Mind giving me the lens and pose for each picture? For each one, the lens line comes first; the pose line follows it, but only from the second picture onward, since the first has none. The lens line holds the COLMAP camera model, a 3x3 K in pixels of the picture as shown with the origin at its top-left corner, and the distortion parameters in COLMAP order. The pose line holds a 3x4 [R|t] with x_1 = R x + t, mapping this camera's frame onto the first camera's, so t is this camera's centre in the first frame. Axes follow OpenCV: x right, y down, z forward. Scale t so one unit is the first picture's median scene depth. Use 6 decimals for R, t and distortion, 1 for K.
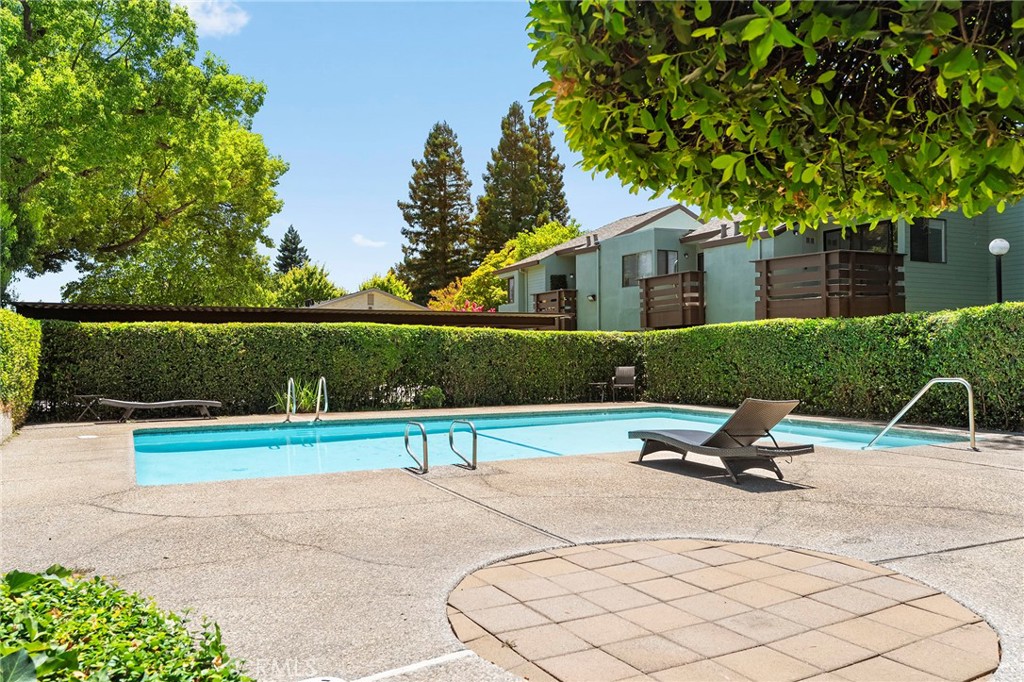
lens RADIAL K [[788.2, 0, 512.0], [0, 788.2, 341.0], [0, 0, 1]] dist [-0.008678, -0.002374]
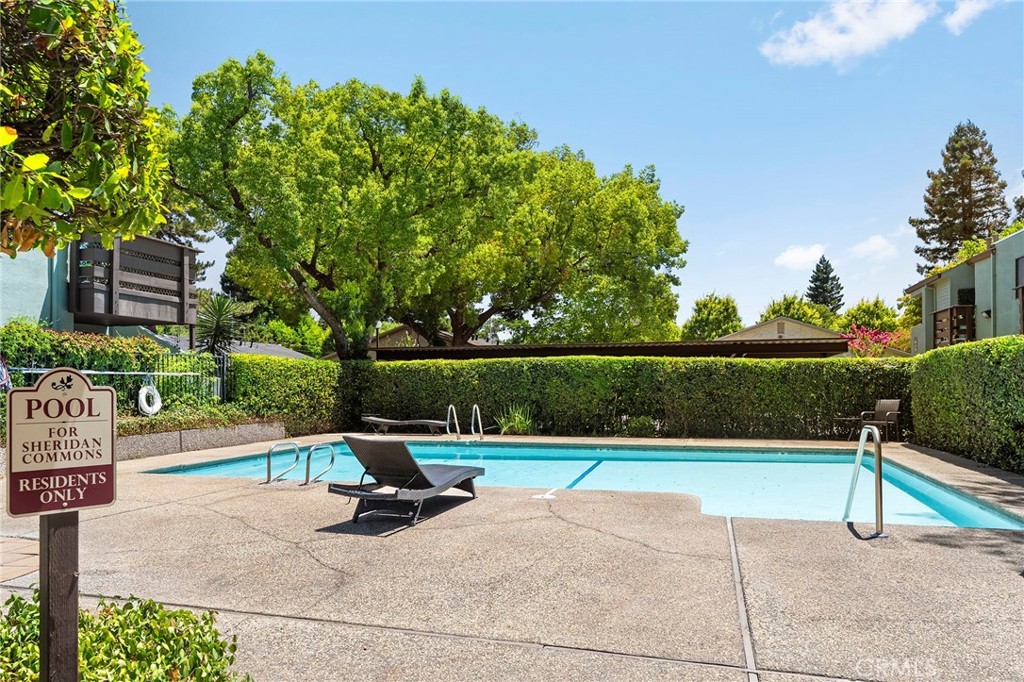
lens RADIAL K [[728.6, 0, 511.9], [0, 728.6, 369.5], [0, 0, 1]] dist [-0.004604, -0.001103]
pose [[0.722486, -0.011829, -0.691285, 0.108834], [0.012385, 0.999915, -0.004166, -0.000260], [0.691275, -0.005552, 0.722570, 0.049232]]
